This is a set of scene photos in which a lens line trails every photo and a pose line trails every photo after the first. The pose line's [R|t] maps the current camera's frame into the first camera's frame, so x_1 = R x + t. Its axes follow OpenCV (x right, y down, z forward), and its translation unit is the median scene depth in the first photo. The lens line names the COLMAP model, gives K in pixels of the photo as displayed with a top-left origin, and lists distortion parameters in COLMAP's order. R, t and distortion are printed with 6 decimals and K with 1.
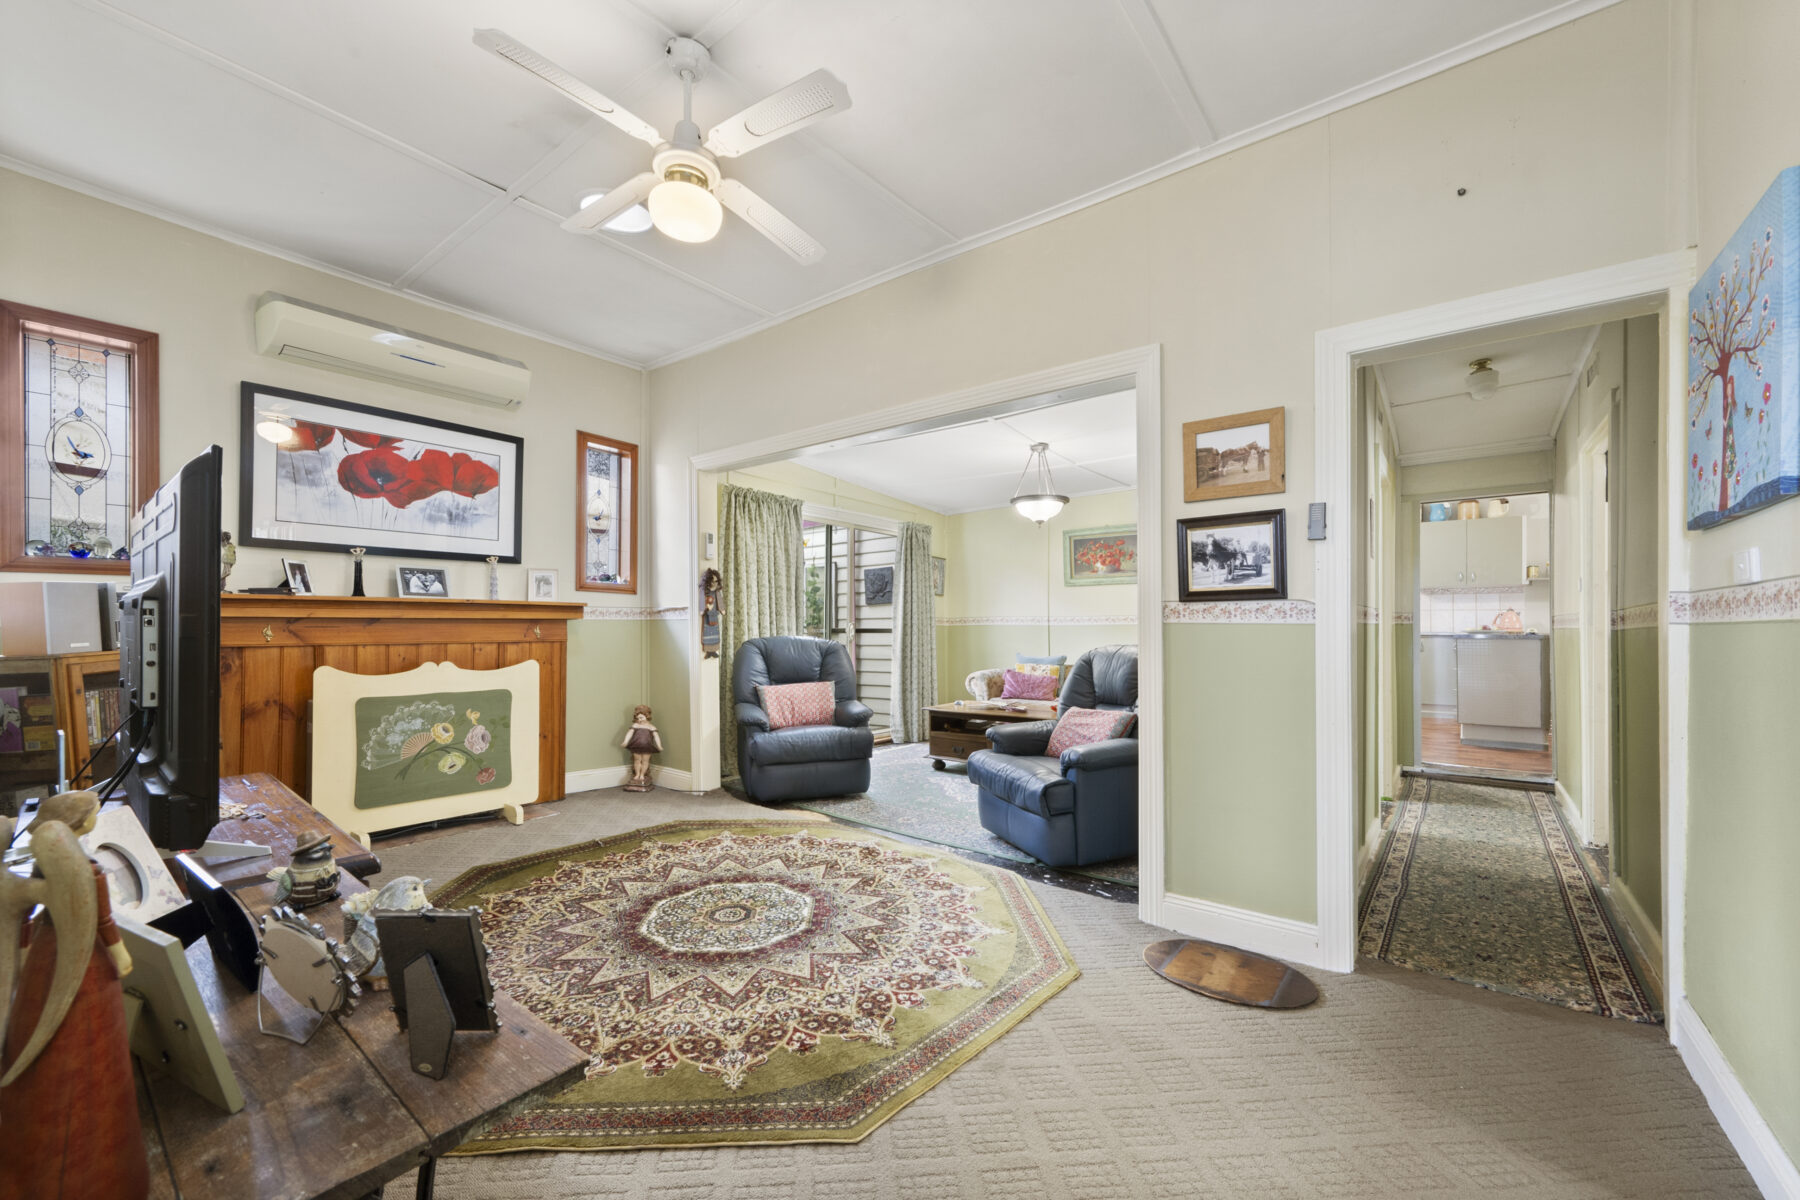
lens RADIAL K [[711.2, 0, 887.0], [0, 711.2, 628.7], [0, 0, 1]] dist [-0.003046, -0.000298]
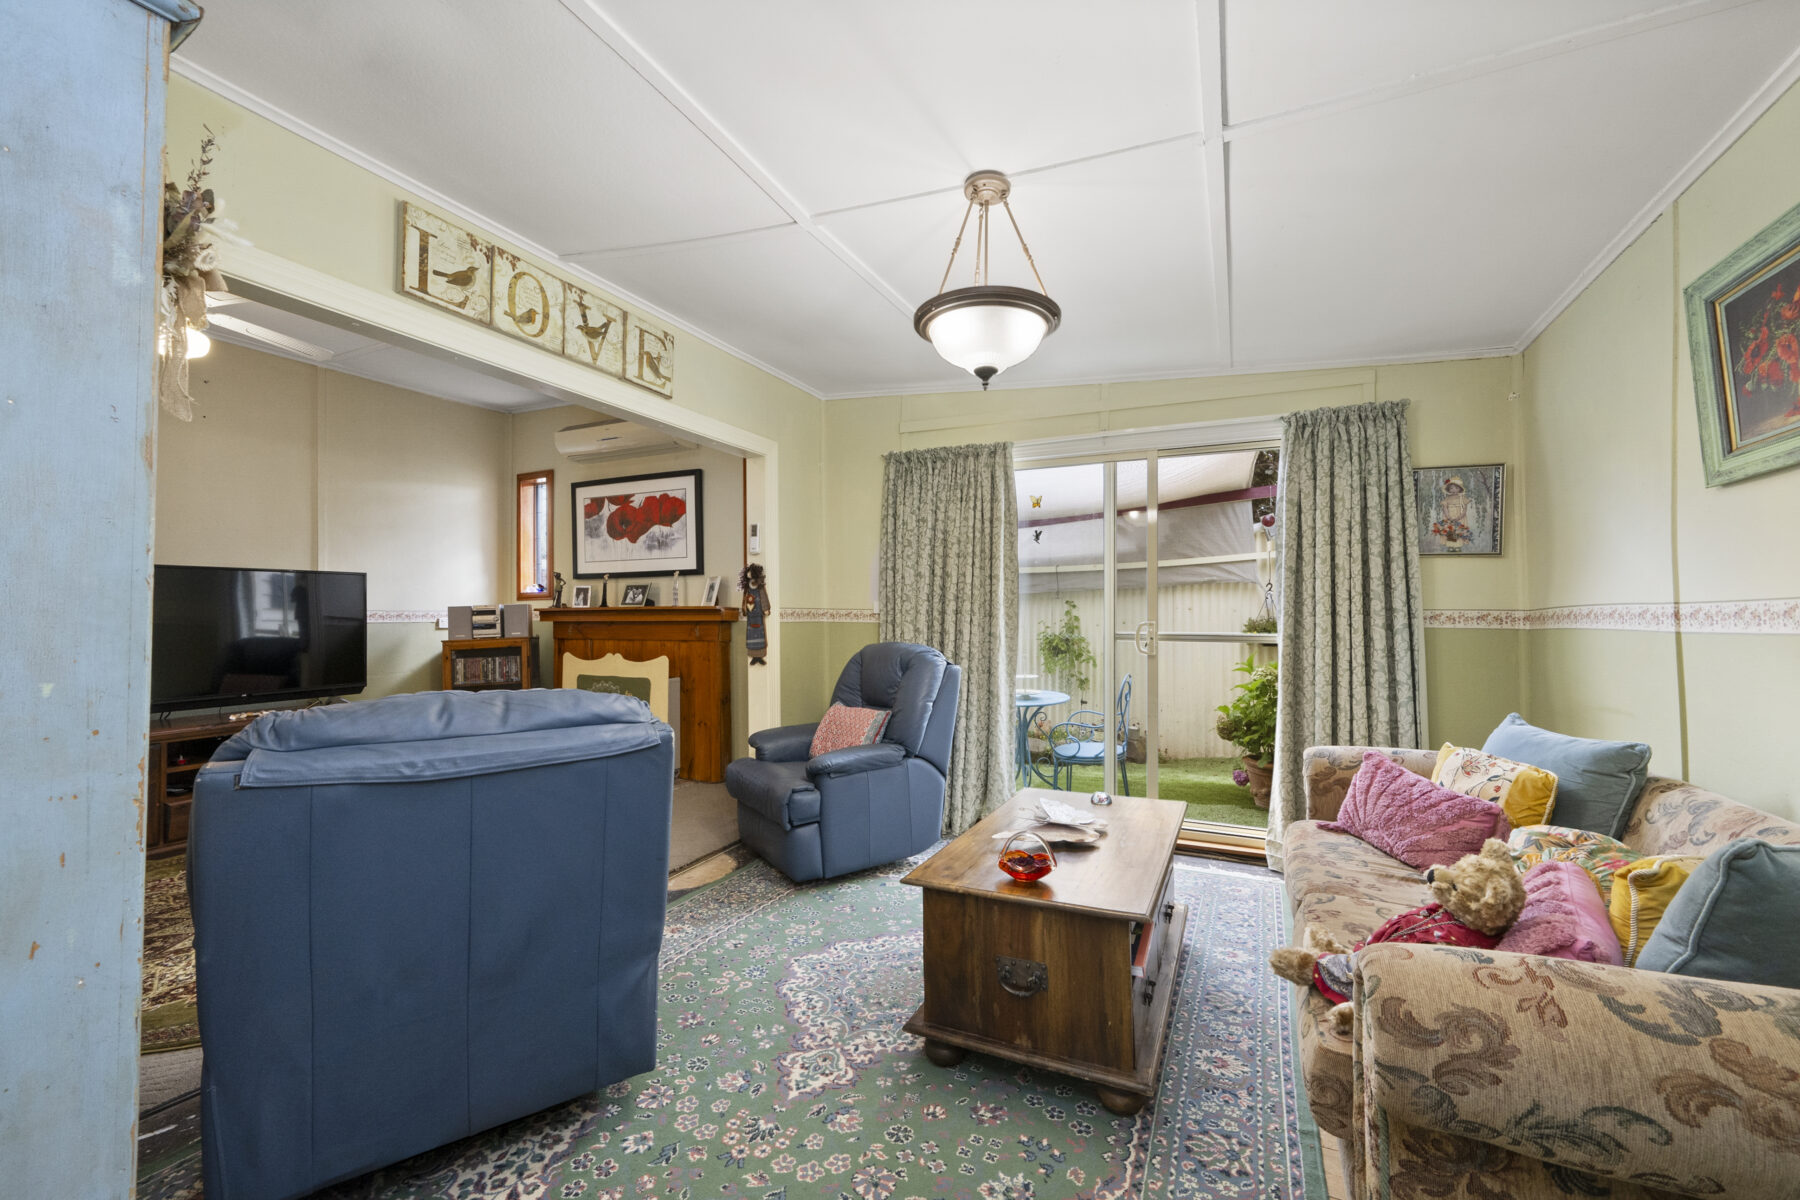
lens RADIAL K [[711.2, 0, 896.1], [0, 711.2, 607.9], [0, 0, 1]] dist [-0.003046, -0.000298]
pose [[0.239042, -0.018714, -0.970829, 0.834129], [-0.002824, 0.999797, -0.019968, -0.015097], [0.971005, 0.007515, 0.238940, 1.211402]]
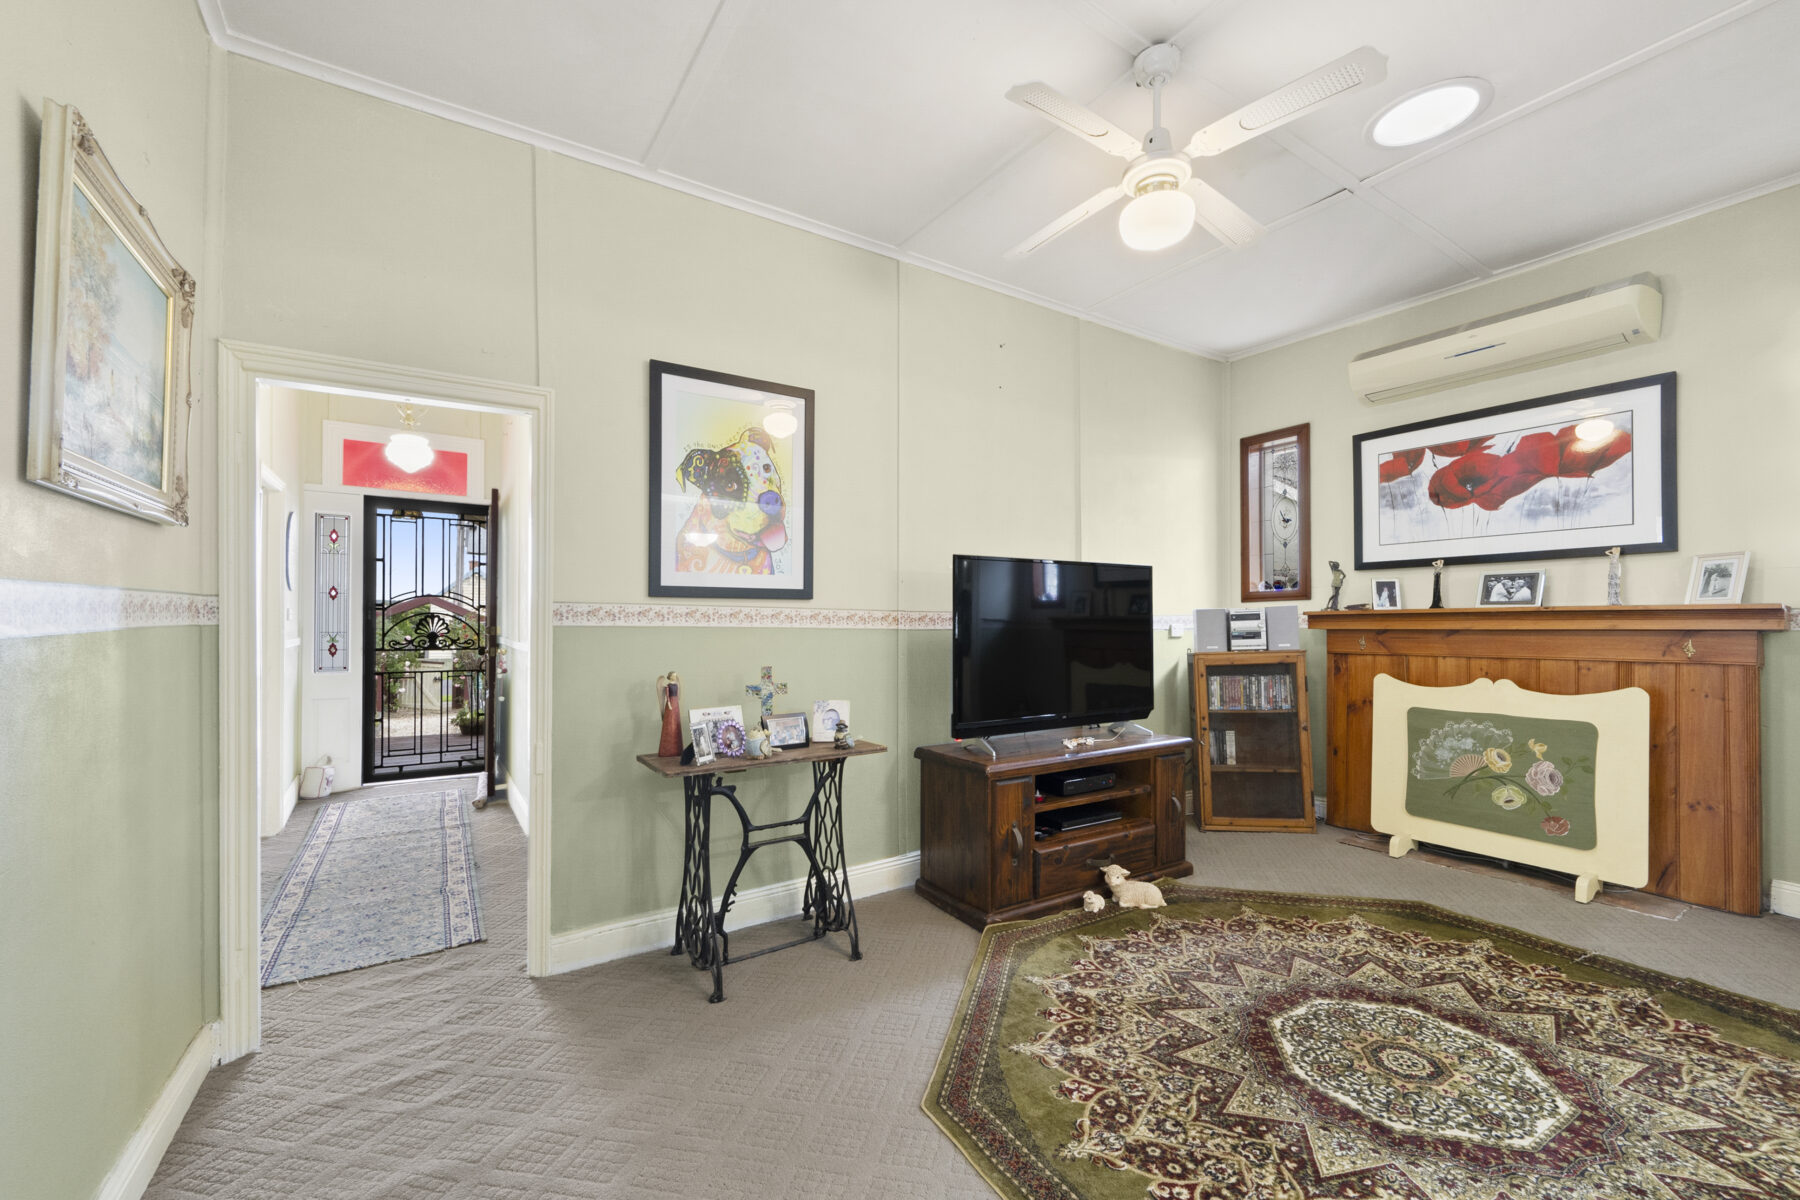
lens RADIAL K [[711.2, 0, 892.6], [0, 711.2, 627.6], [0, 0, 1]] dist [-0.003046, -0.000298]
pose [[-0.303098, -0.002477, -0.952956, 0.445798], [-0.008378, 0.999965, 0.000066, -0.011256], [0.952923, 0.008004, -0.303108, 0.556516]]
